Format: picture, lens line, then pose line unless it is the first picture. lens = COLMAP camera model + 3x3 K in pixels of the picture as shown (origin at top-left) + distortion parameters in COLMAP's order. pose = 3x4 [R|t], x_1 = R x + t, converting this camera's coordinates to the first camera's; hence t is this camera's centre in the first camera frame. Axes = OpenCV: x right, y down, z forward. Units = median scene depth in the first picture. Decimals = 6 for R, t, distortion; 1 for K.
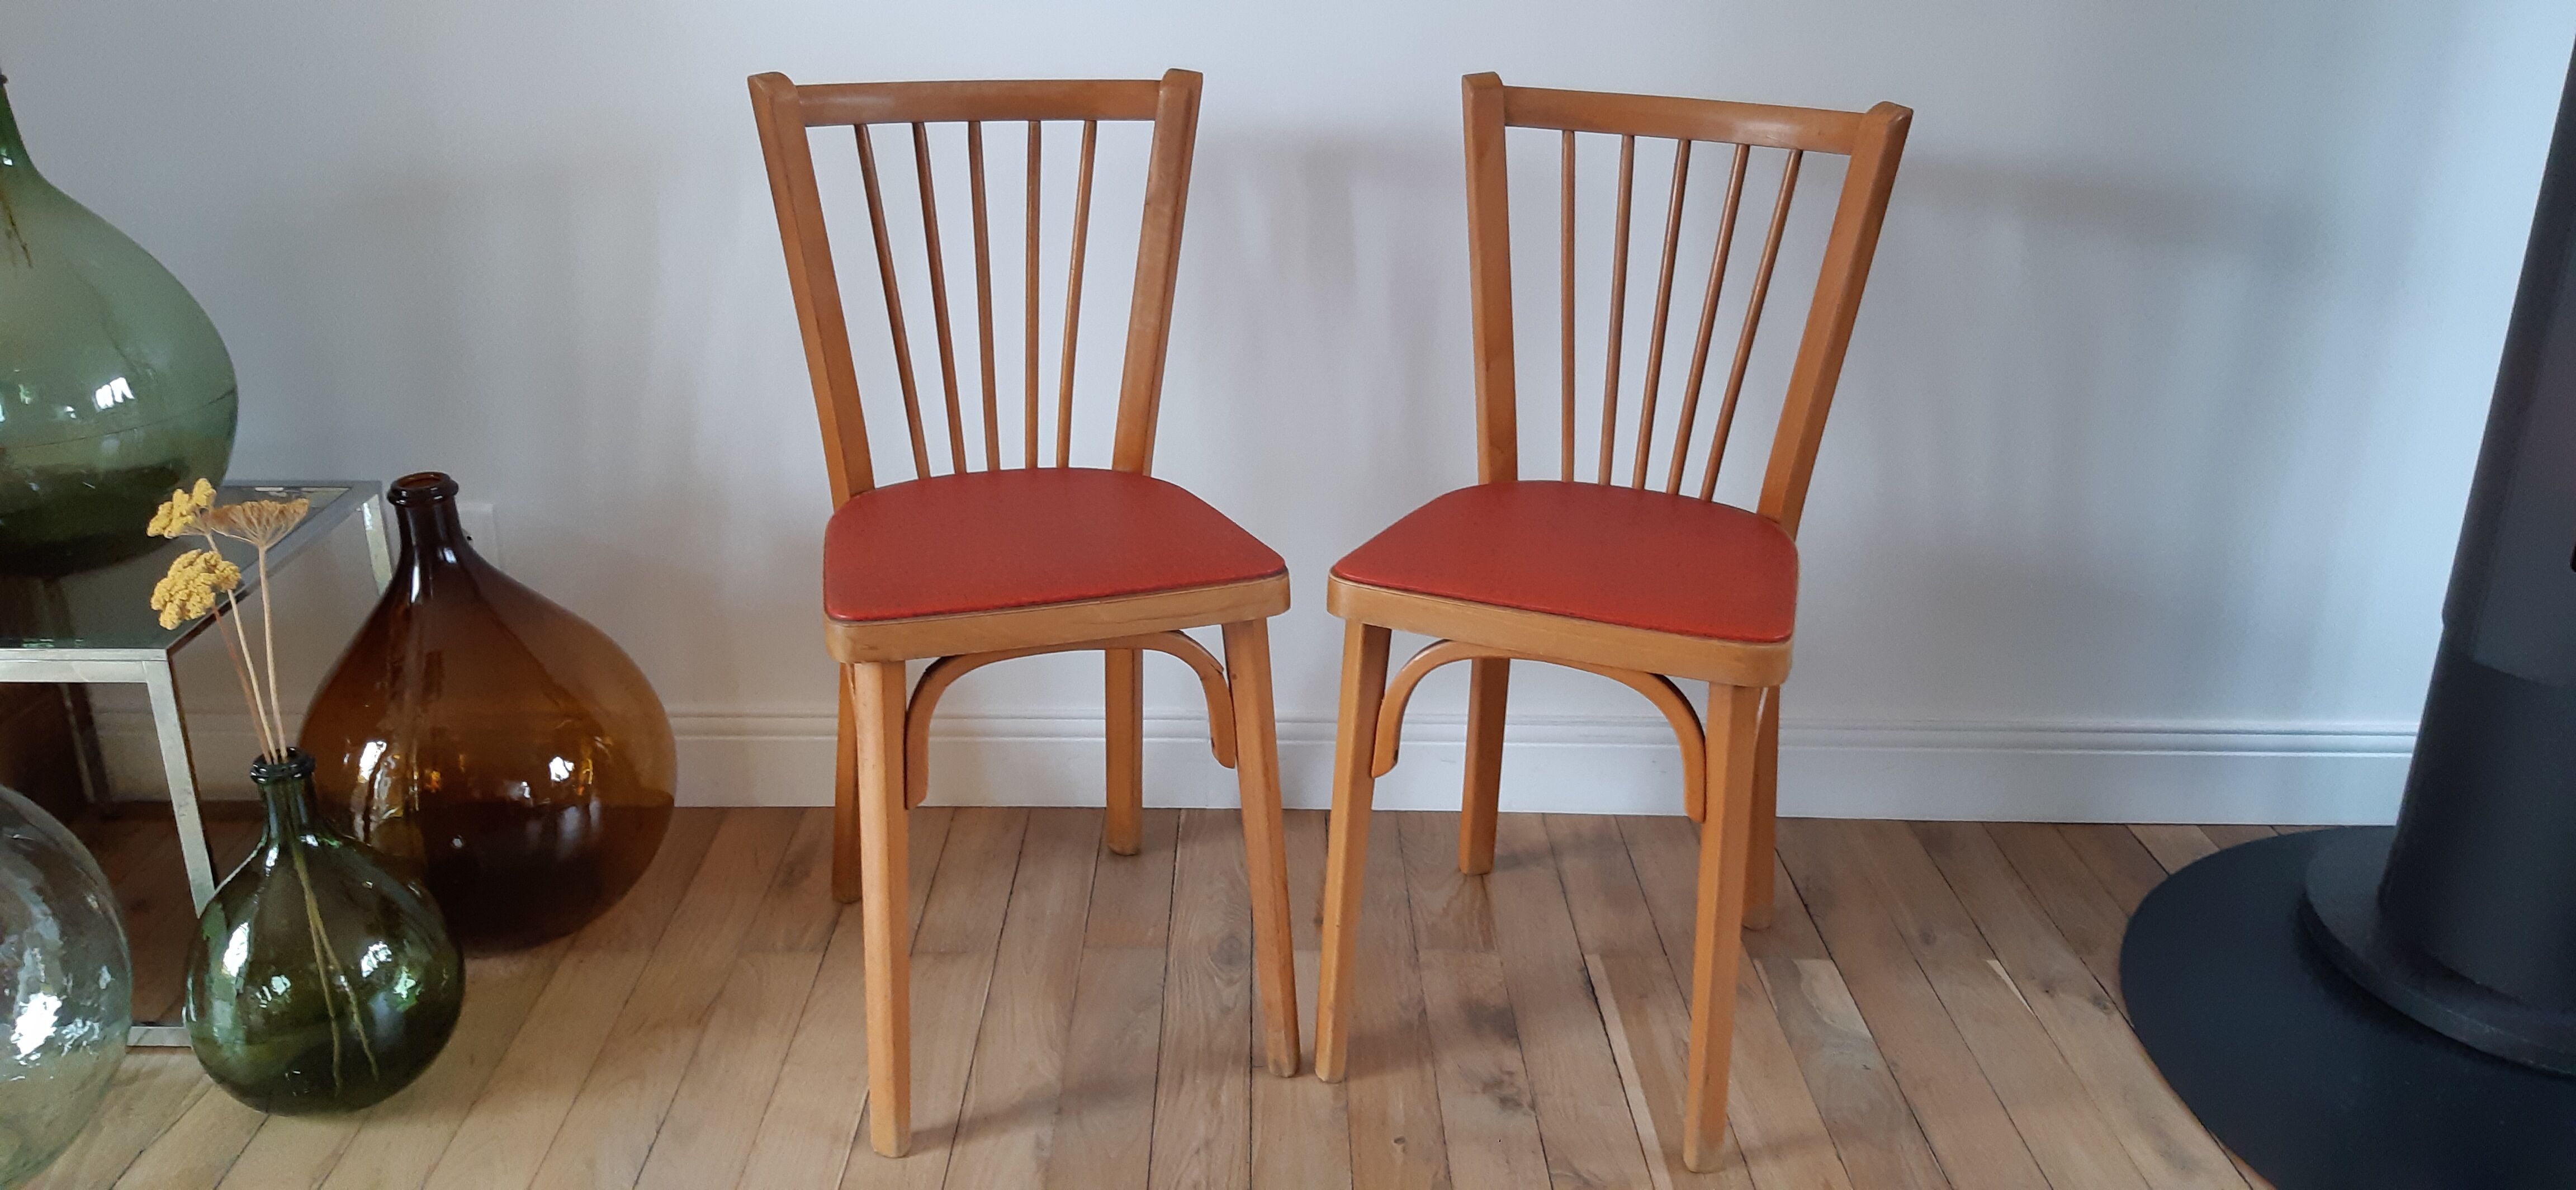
lens RADIAL K [[2038.6, 0, 1303.9], [0, 2038.6, 590.0], [0, 0, 1]] dist [0.073108, -0.156240]
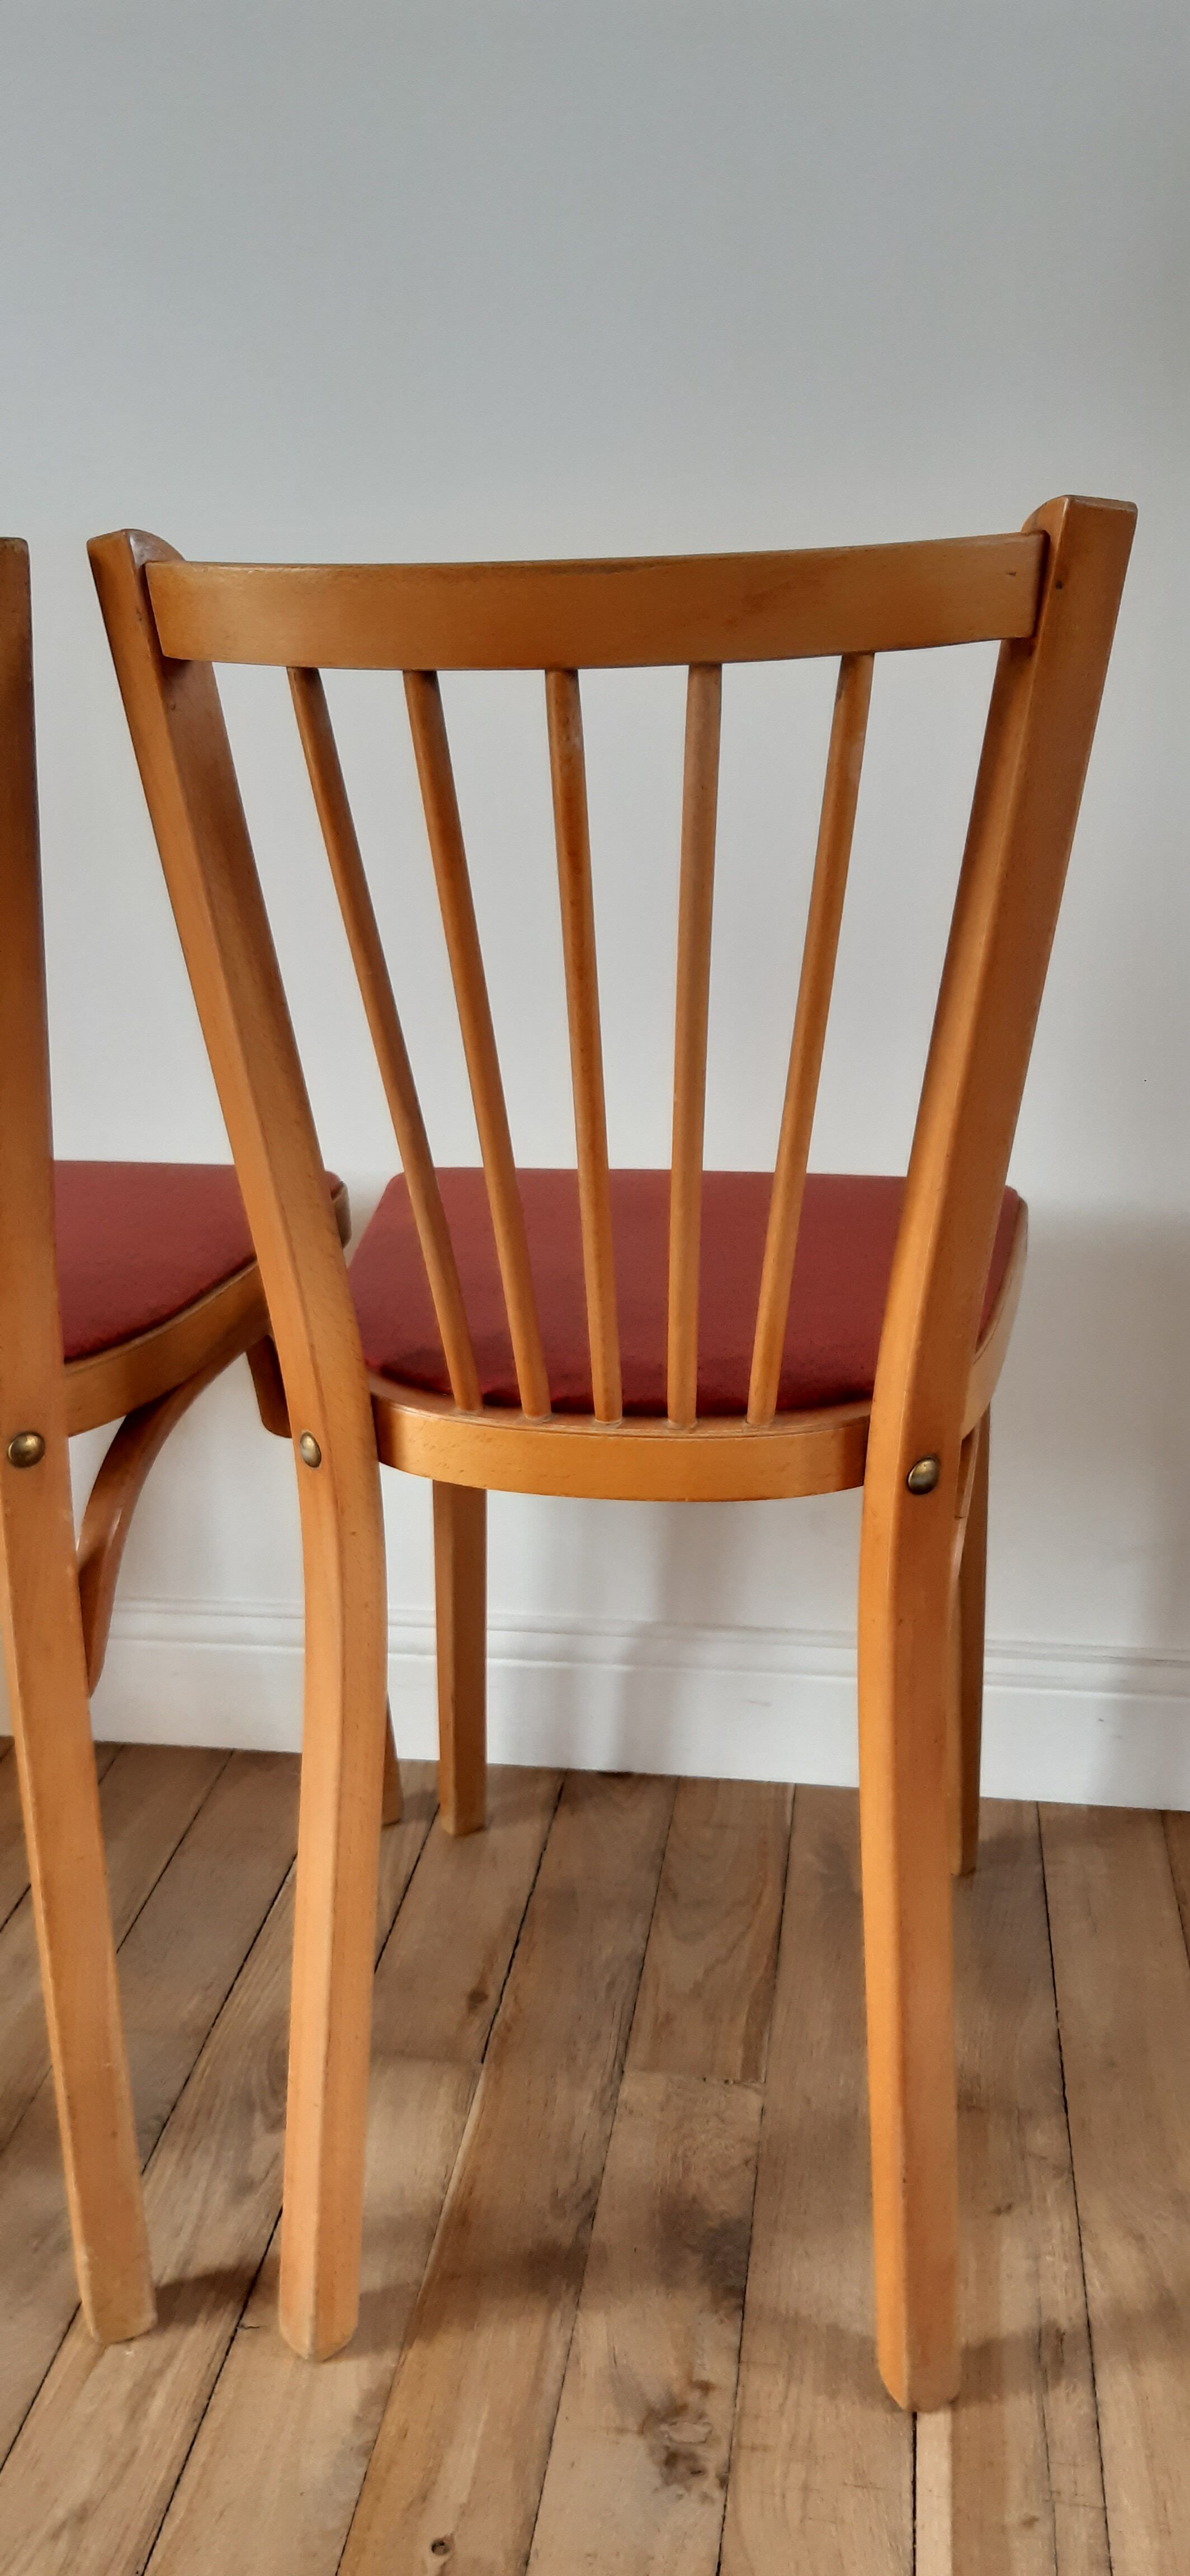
lens RADIAL K [[2067.1, 0, 607.6], [0, 2067.1, 1245.7], [0, 0, 1]] dist [0.008001, -0.063509]
pose [[0.984496, 0.007864, -0.175229, 0.160102], [-0.014360, 0.999255, -0.035835, -0.037094], [0.174816, 0.037795, 0.983875, 0.442681]]
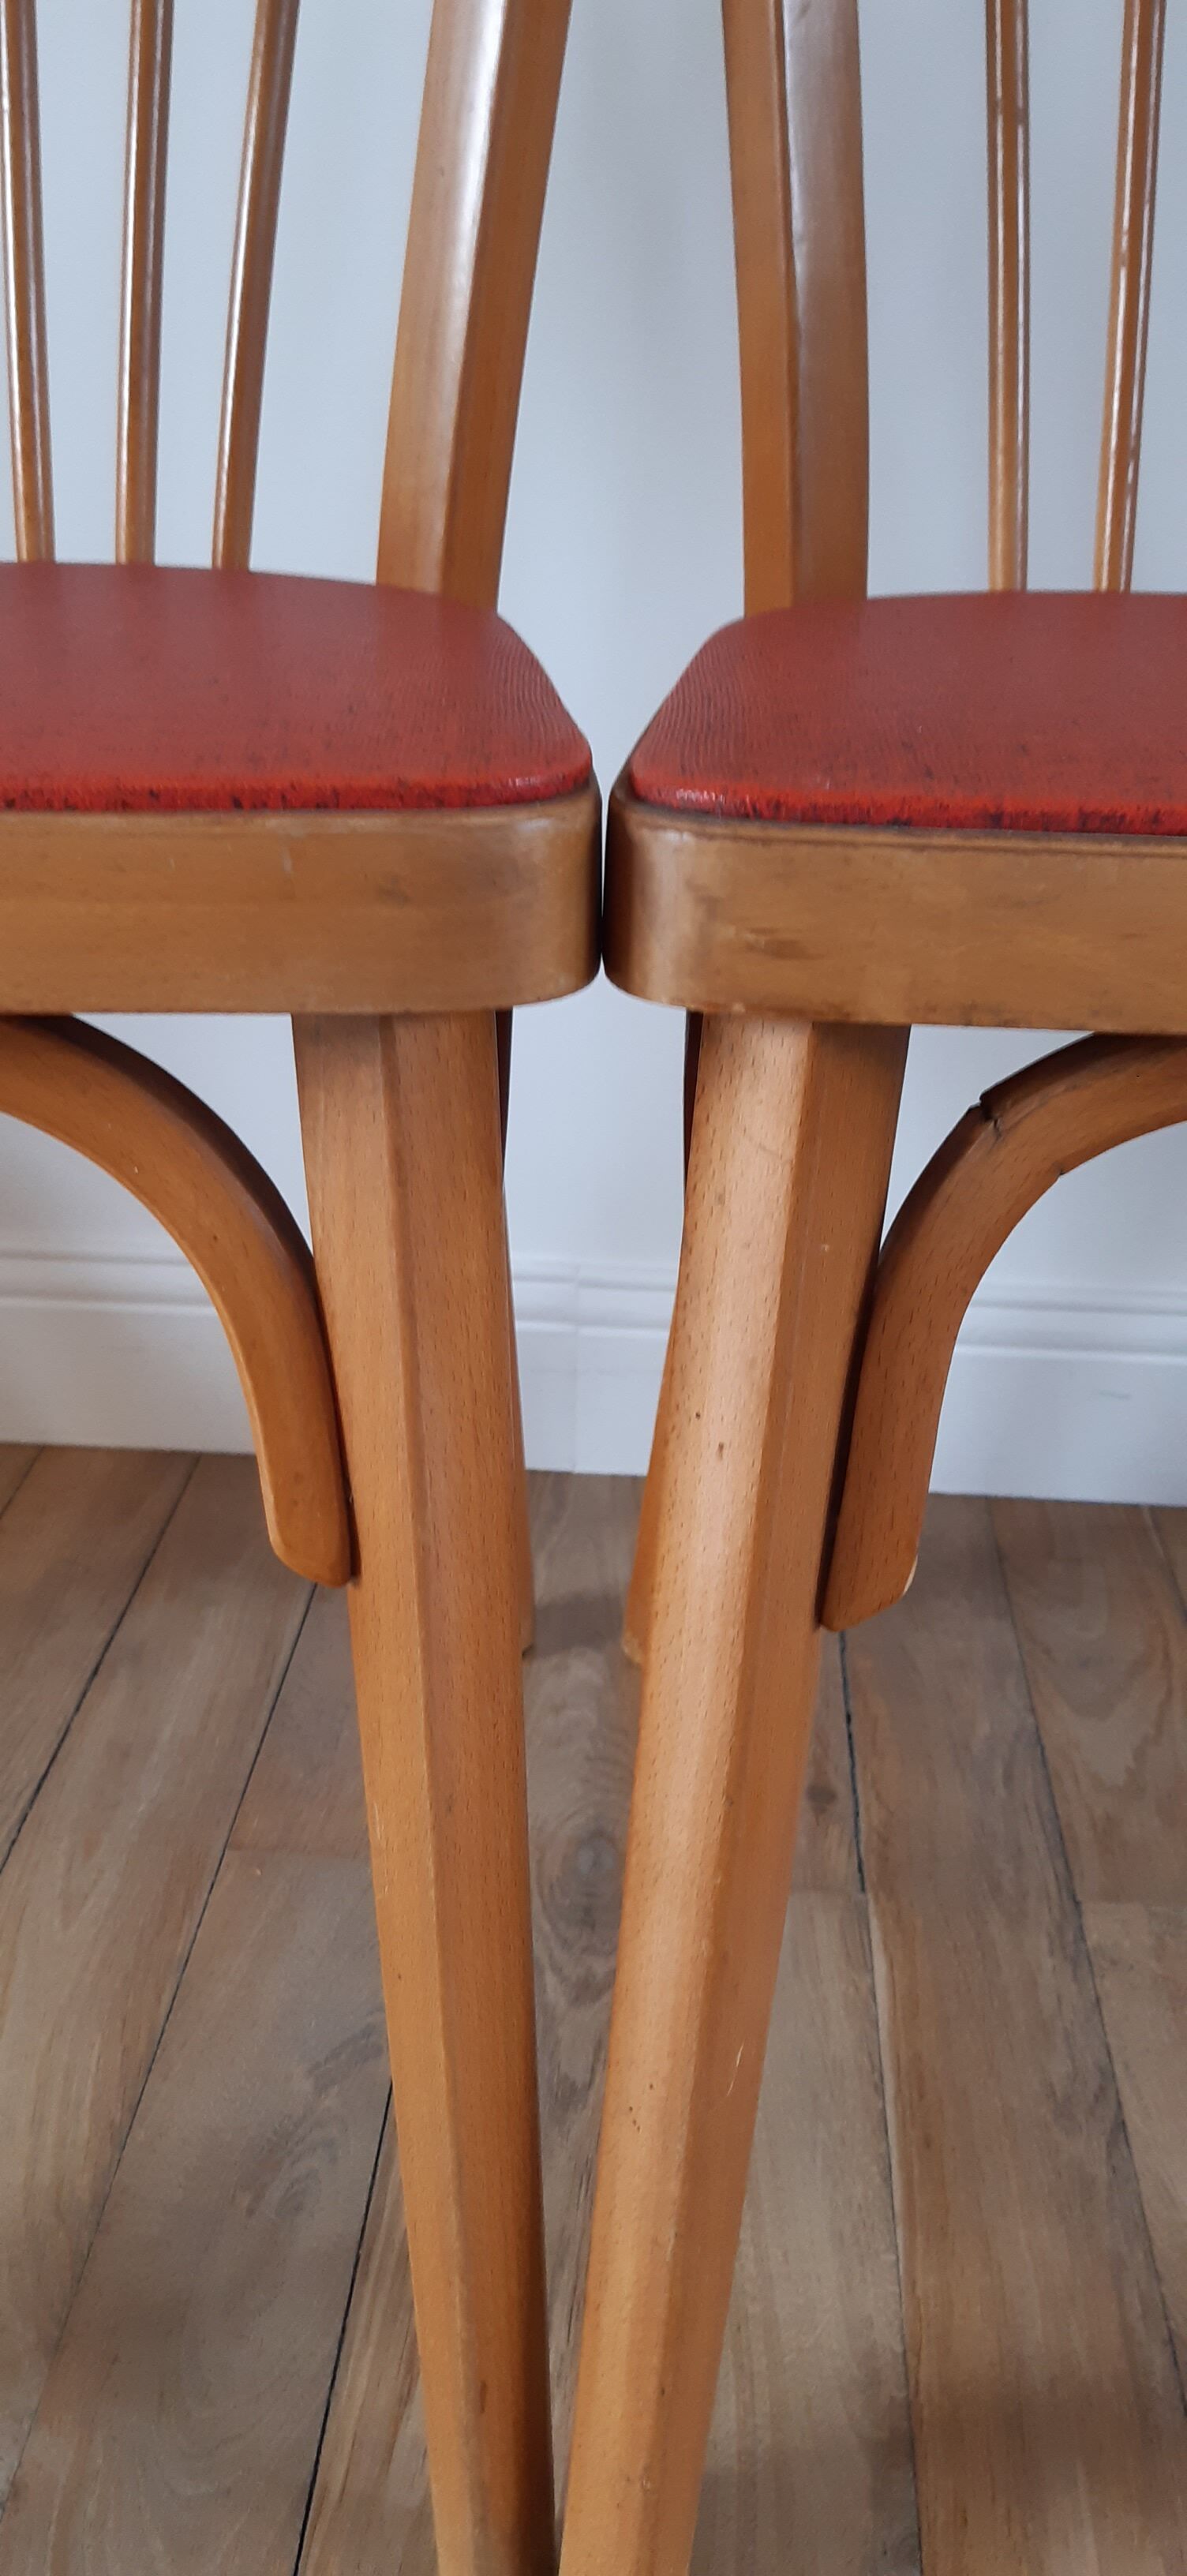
lens RADIAL K [[2038.3, 0, 590.2], [0, 2038.3, 1283.8], [0, 0, 1]] dist [0.073108, -0.156240]
pose [[0.996101, 0.037467, -0.079867, -0.009990], [-0.031585, 0.996782, 0.073680, 0.036025], [0.082370, -0.070870, 0.994079, 0.650325]]
